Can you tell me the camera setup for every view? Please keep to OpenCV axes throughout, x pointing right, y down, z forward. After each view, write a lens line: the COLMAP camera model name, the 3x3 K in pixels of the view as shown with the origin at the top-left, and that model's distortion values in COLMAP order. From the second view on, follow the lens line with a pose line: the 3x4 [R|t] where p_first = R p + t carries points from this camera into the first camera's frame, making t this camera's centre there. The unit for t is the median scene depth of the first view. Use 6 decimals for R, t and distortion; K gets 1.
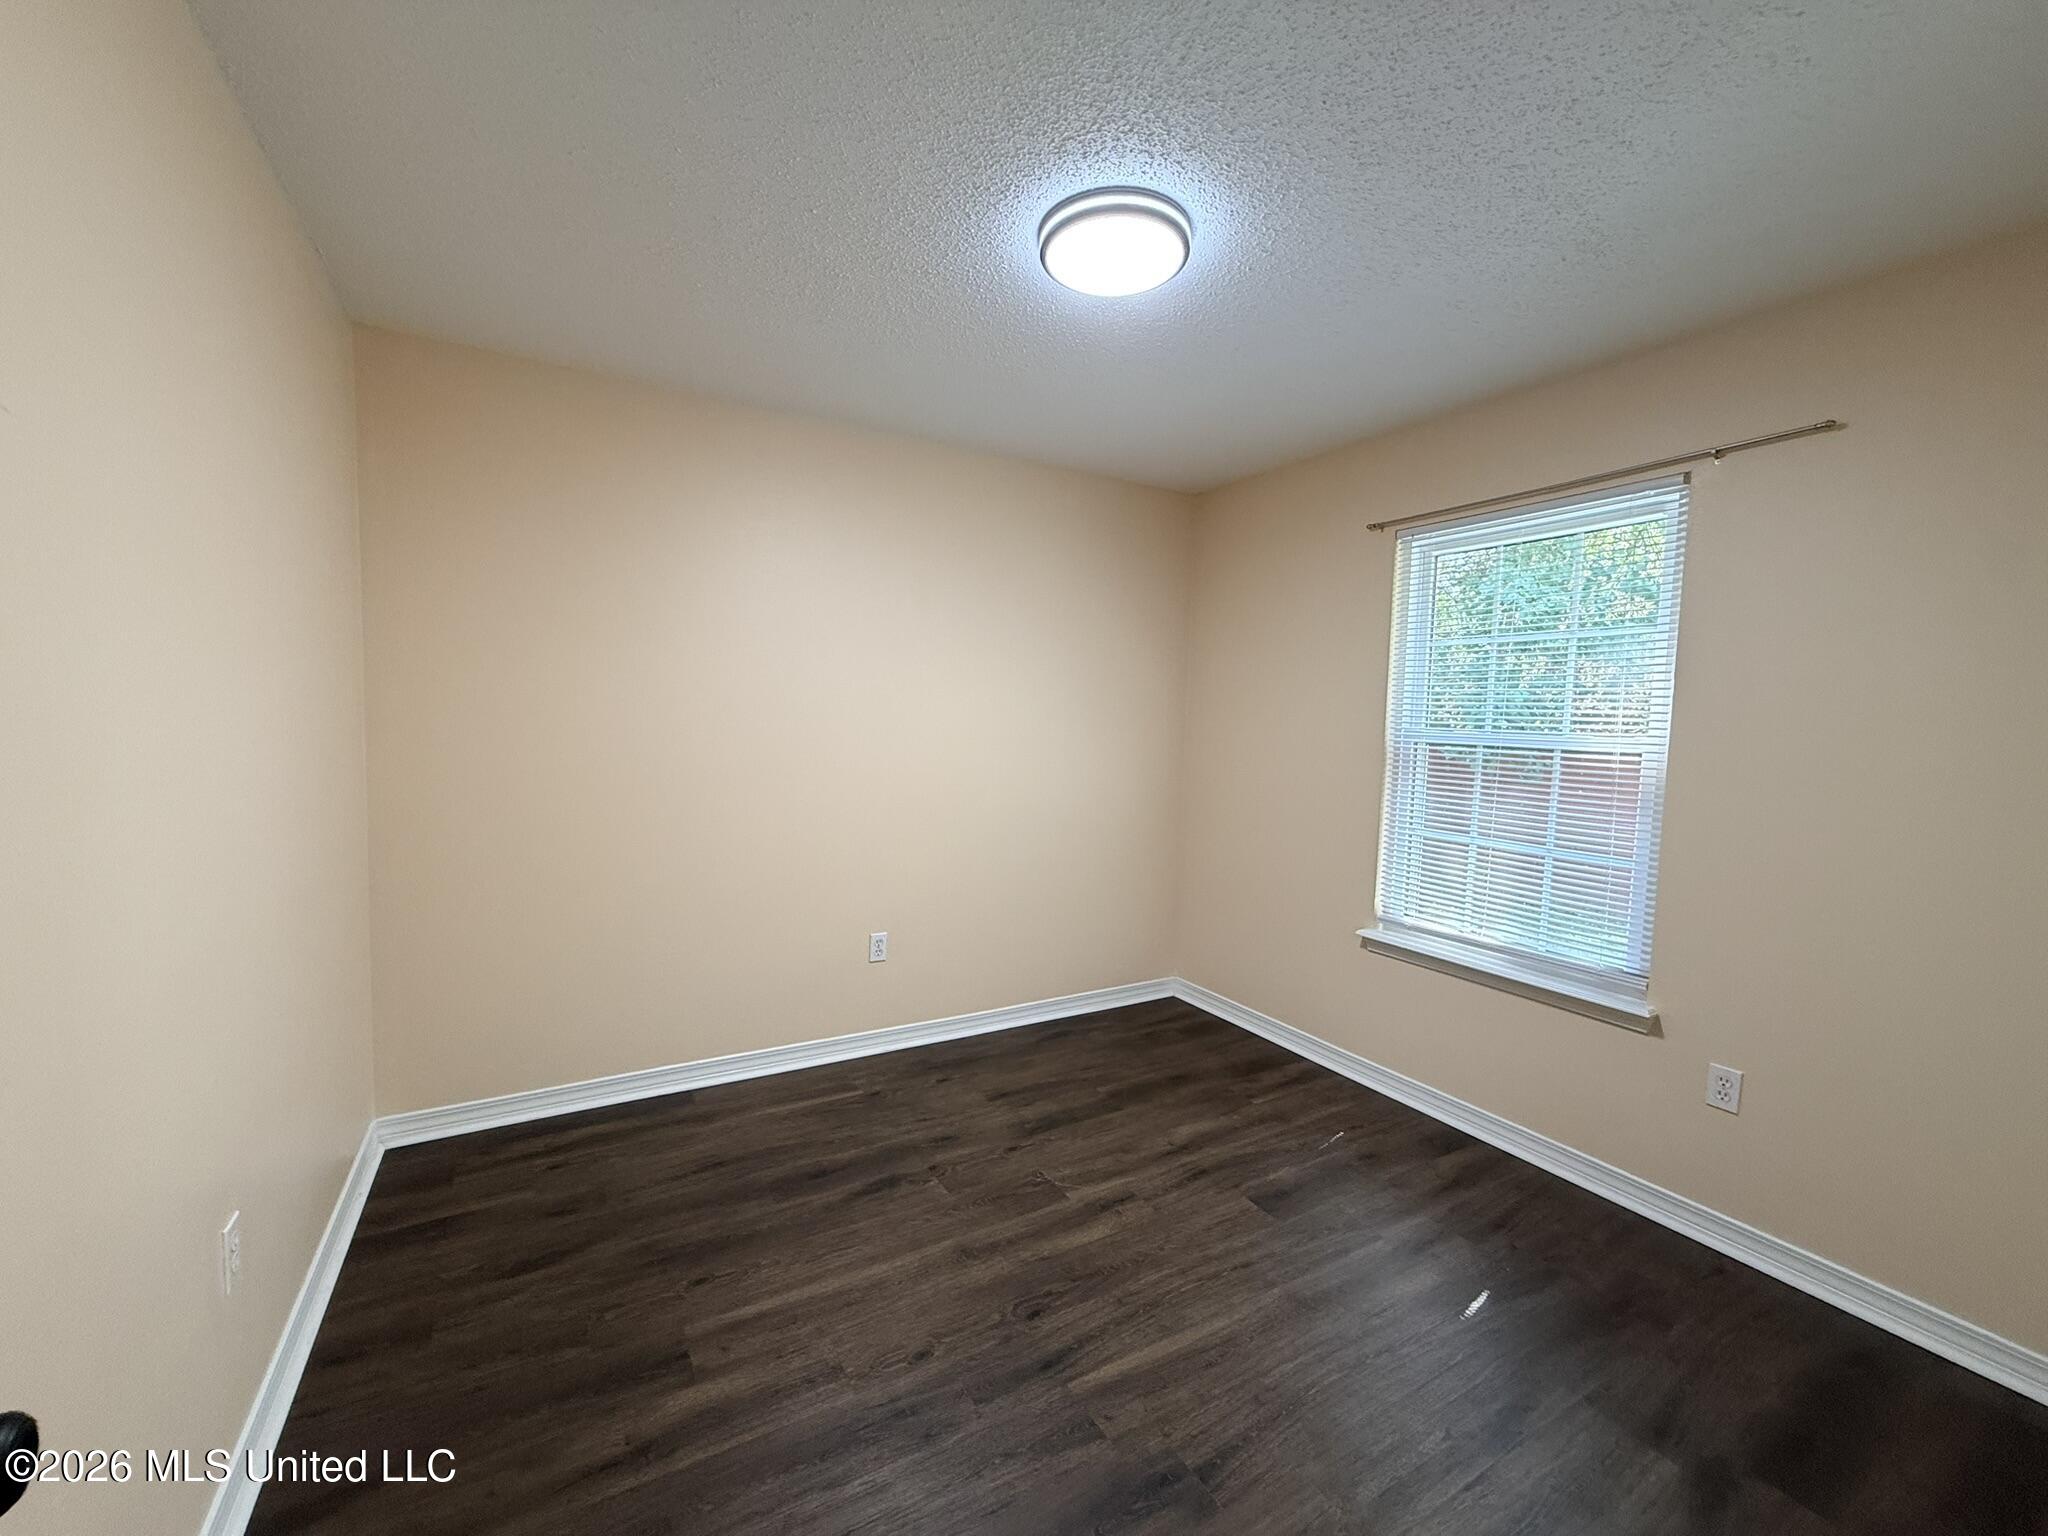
lens RADIAL K [[817.9, 0, 1020.6], [0, 817.9, 770.5], [0, 0, 1]] dist [-0.000715, 0.000007]
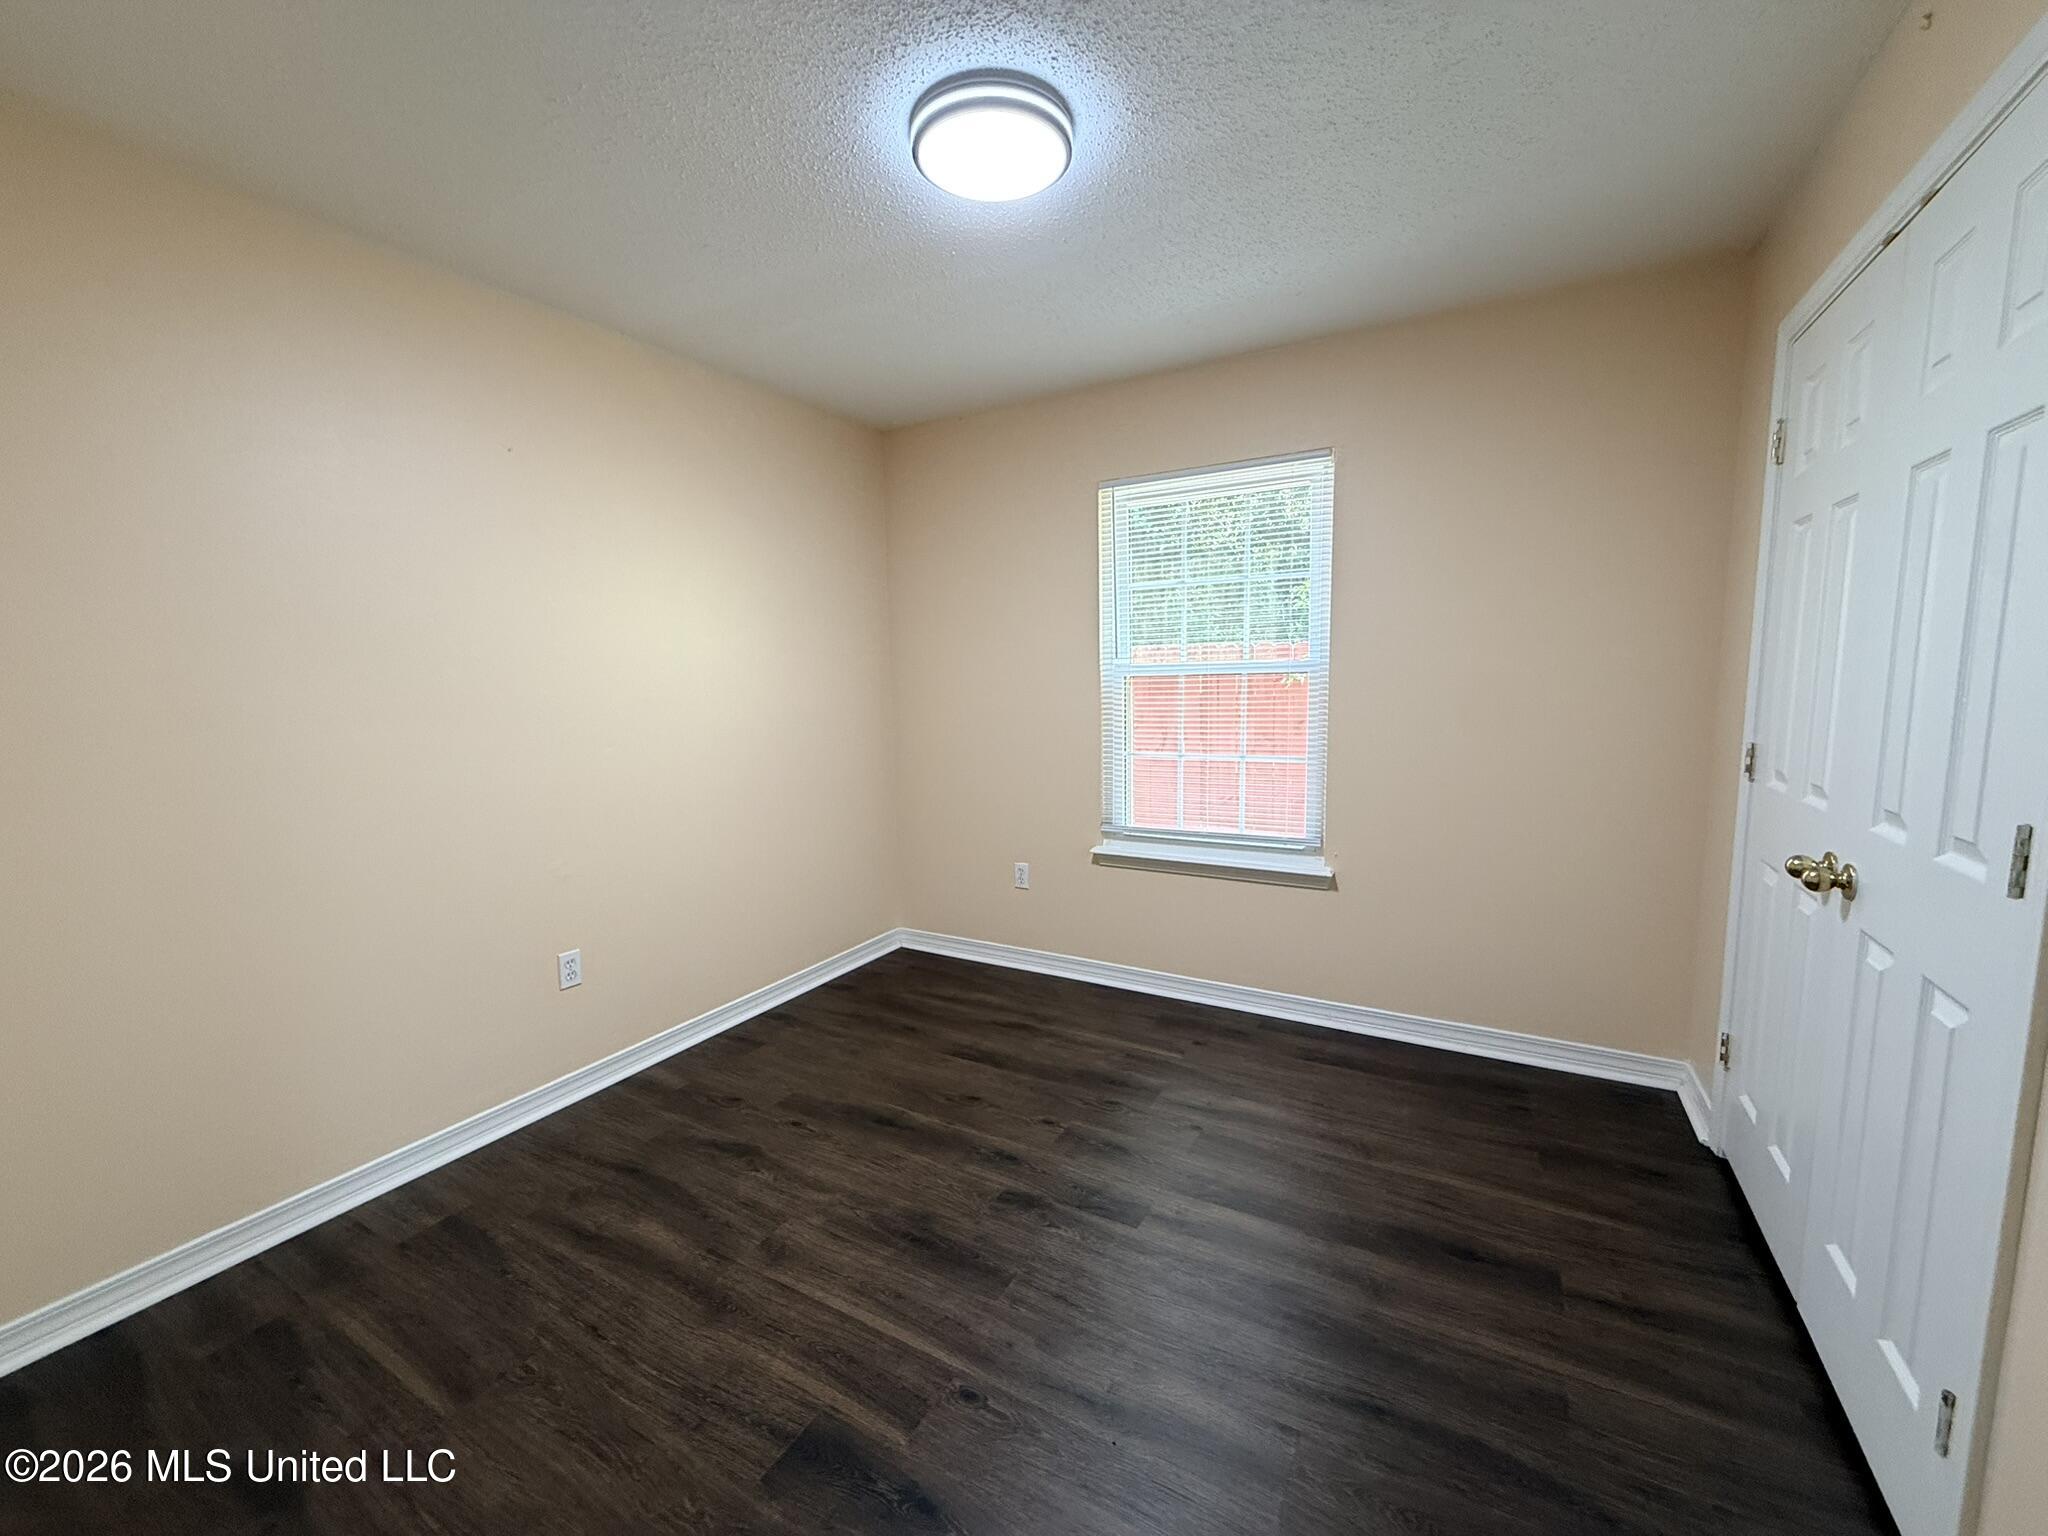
lens RADIAL K [[824.5, 0, 1028.2], [0, 824.5, 758.2], [0, 0, 1]] dist [0.016991, 0.000017]
pose [[0.858287, -0.107836, 0.501713, -0.193341], [0.082477, 0.993949, 0.072540, -0.013615], [-0.506499, -0.020880, 0.861988, 0.079798]]
